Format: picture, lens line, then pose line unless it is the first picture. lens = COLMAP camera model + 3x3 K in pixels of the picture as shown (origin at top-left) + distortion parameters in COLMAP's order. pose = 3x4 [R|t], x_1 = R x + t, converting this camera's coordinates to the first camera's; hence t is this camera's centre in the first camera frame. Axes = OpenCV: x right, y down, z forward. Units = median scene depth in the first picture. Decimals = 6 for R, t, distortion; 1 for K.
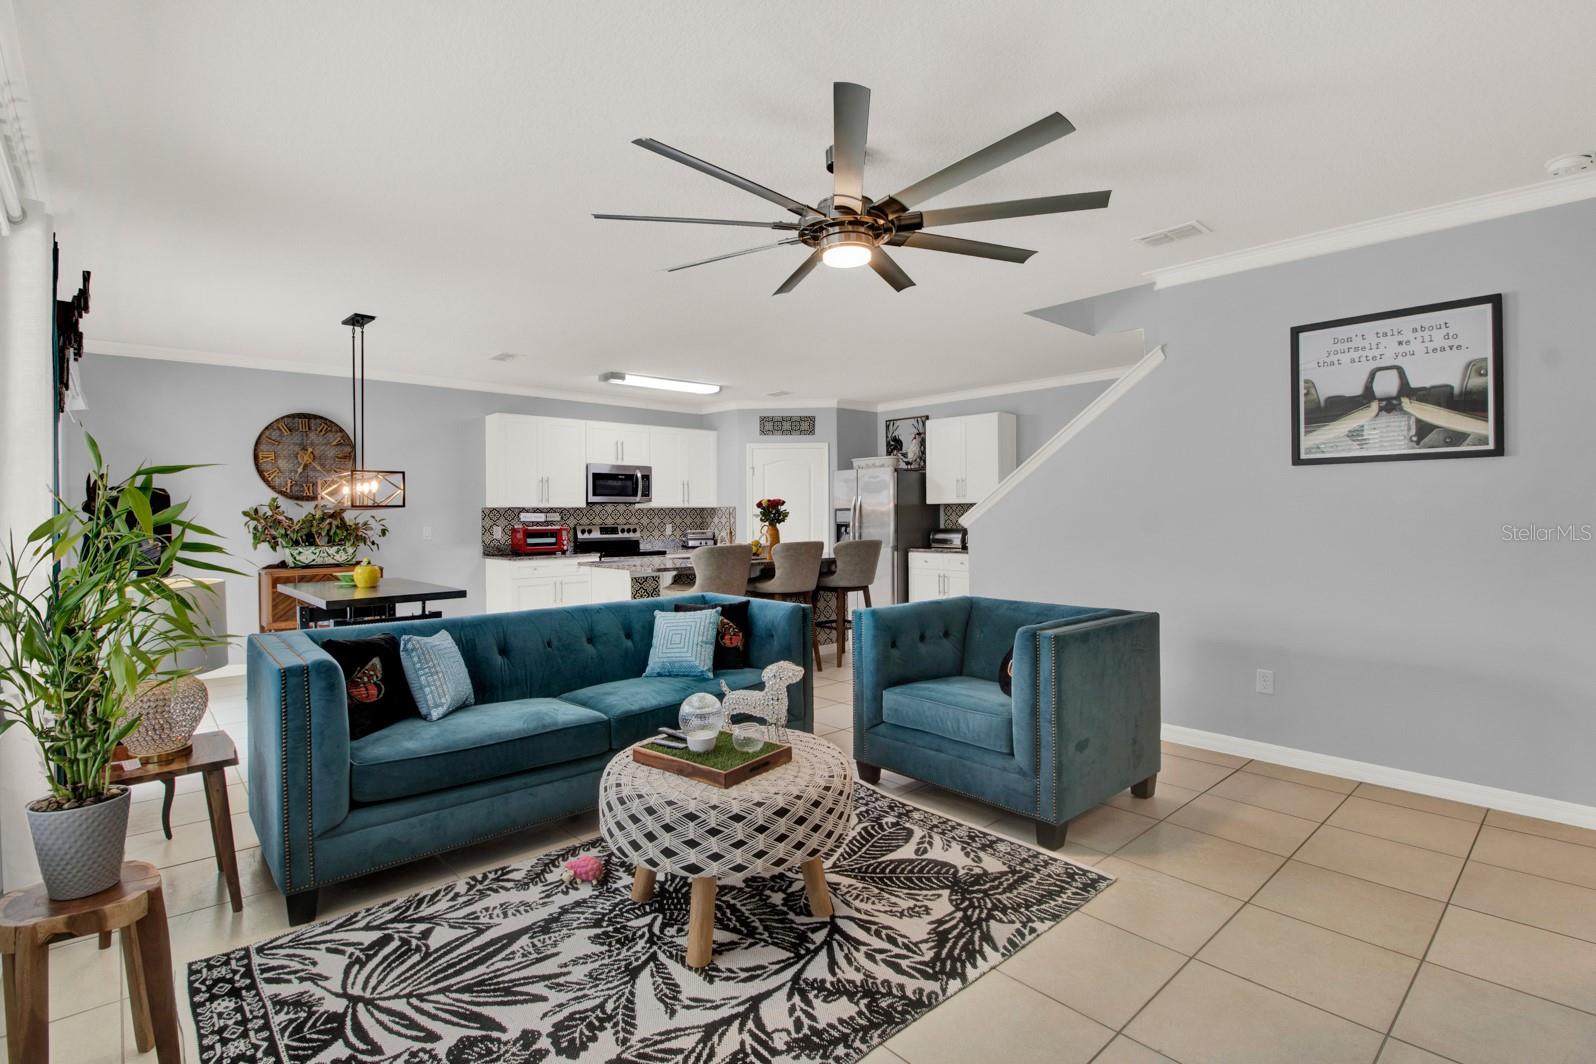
lens RADIAL K [[762.0, 0, 801.6], [0, 762.0, 509.8], [0, 0, 1]] dist [-0.006924, -0.001139]
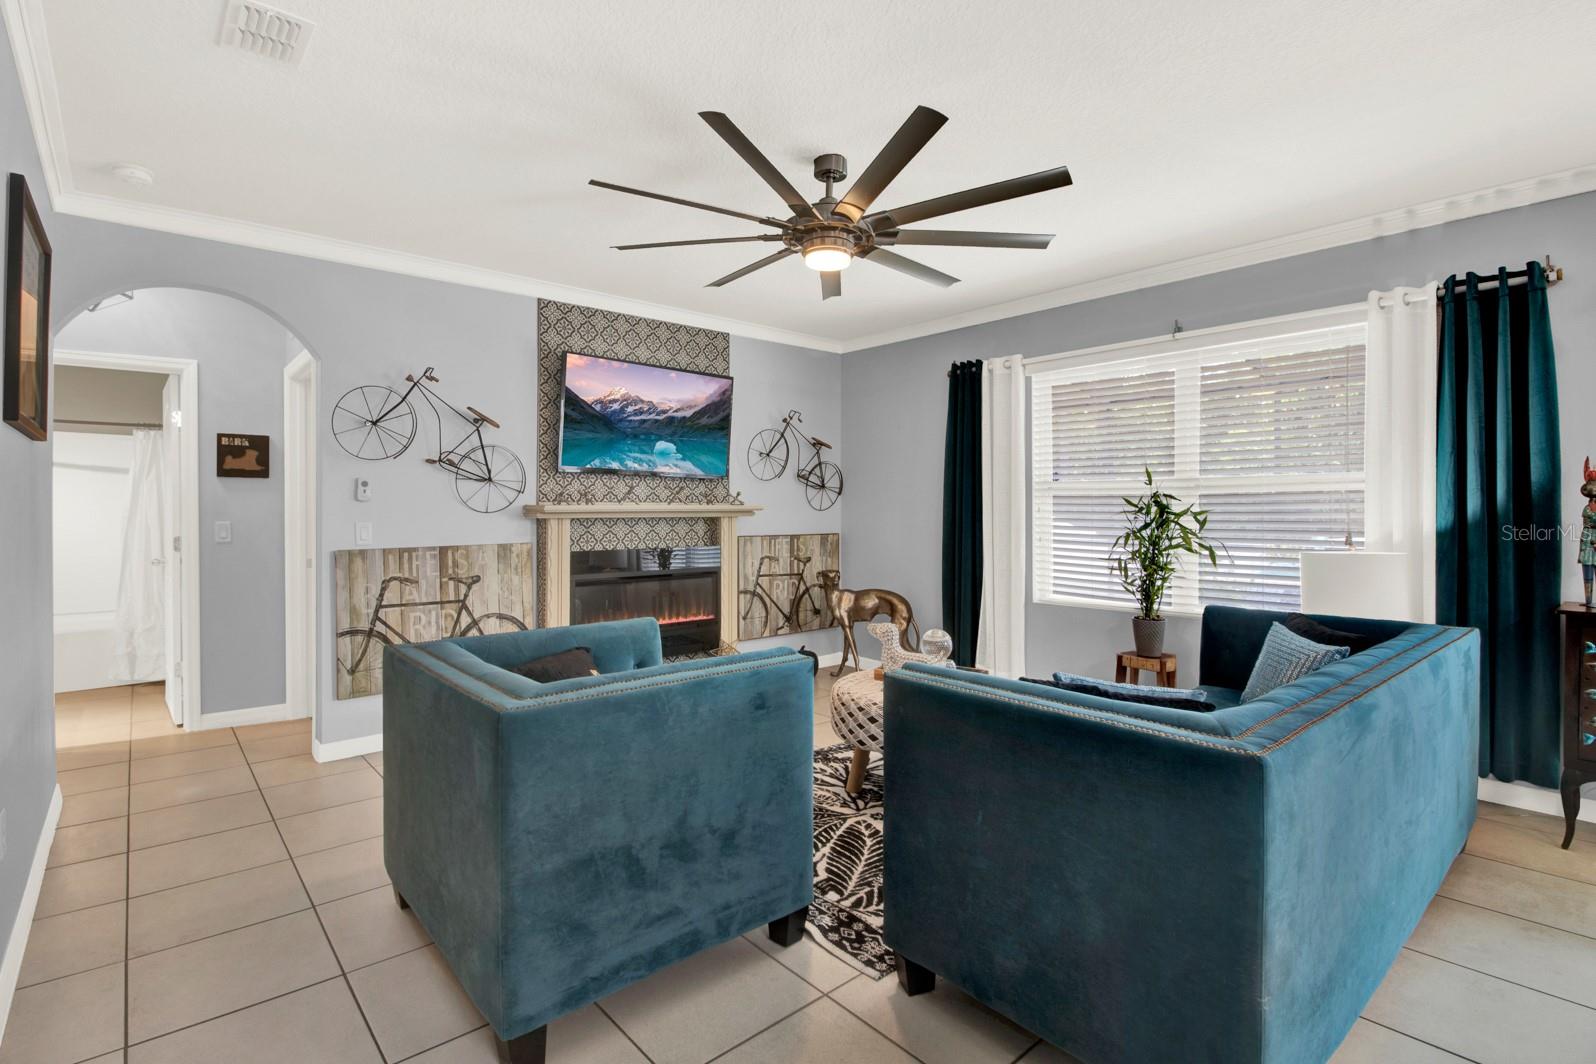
lens RADIAL K [[742.3, 0, 793.8], [0, 742.3, 518.7], [0, 0, 1]] dist [-0.035904, 0.000127]
pose [[-0.999646, 0.004670, 0.026187, 0.031814], [0.004745, 0.999985, 0.002792, 0.009216], [-0.026173, 0.002916, -0.999653, 0.754633]]
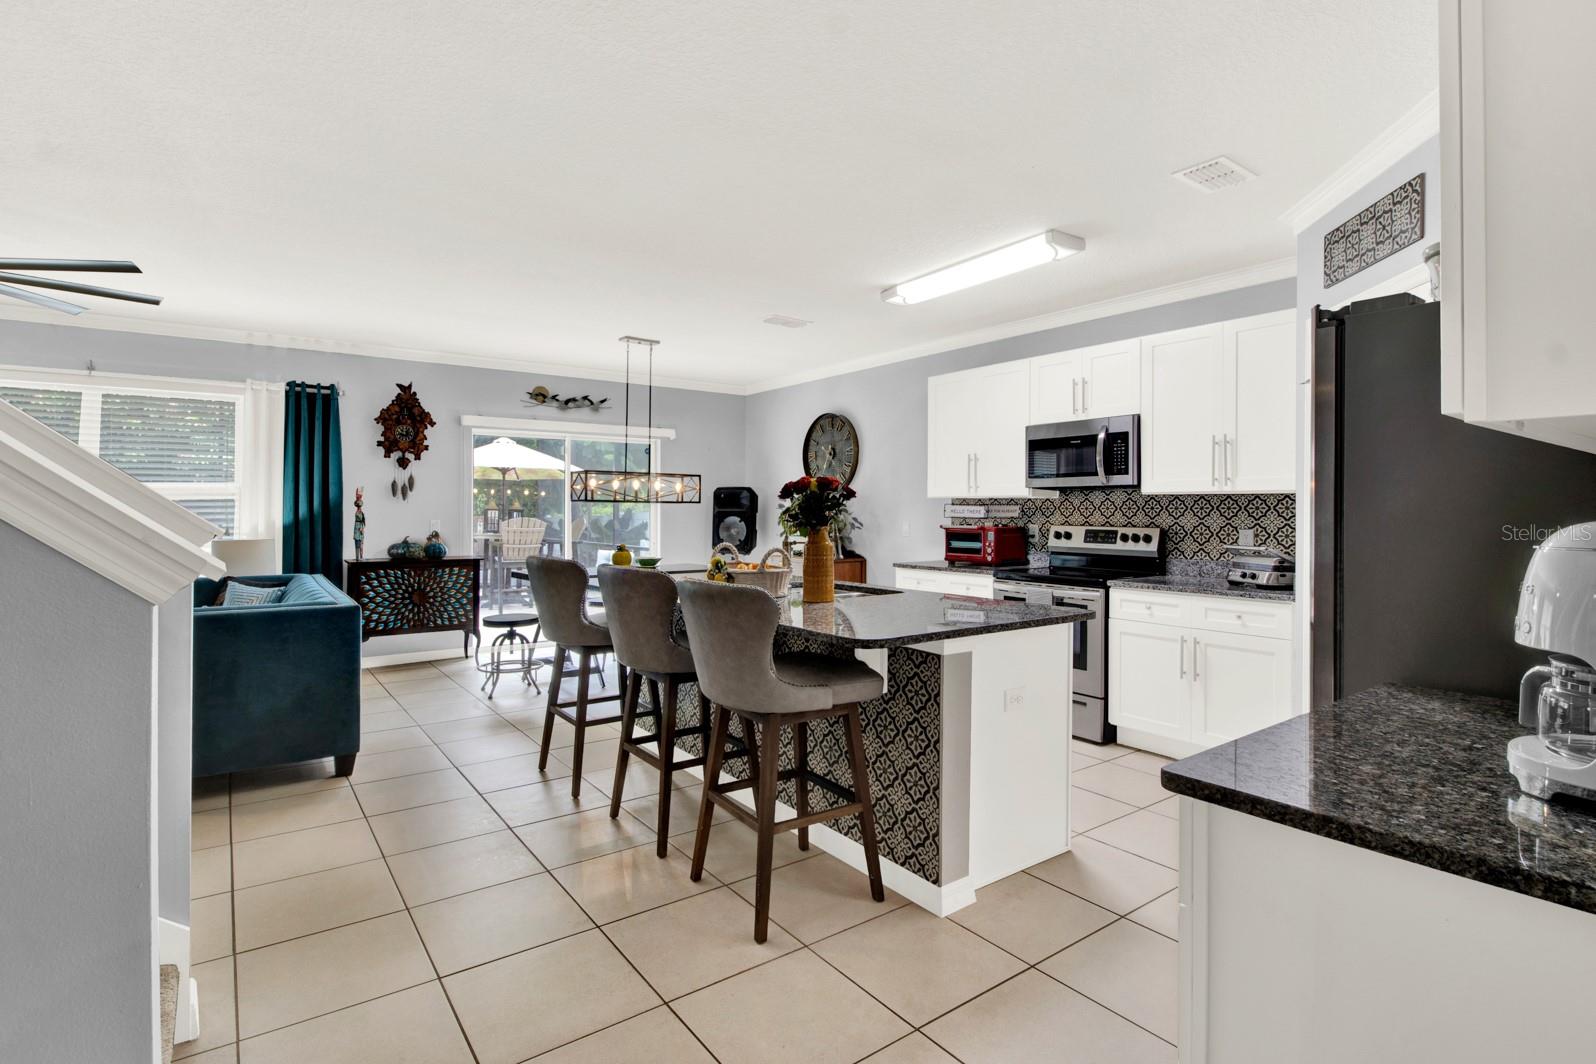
lens RADIAL K [[762.0, 0, 801.6], [0, 762.0, 509.8], [0, 0, 1]] dist [-0.006924, -0.001139]
pose [[-0.103887, 0.007877, -0.994558, 0.376279], [0.006304, 0.999954, 0.007262, 0.001906], [0.994569, -0.005516, -0.103932, 0.925295]]
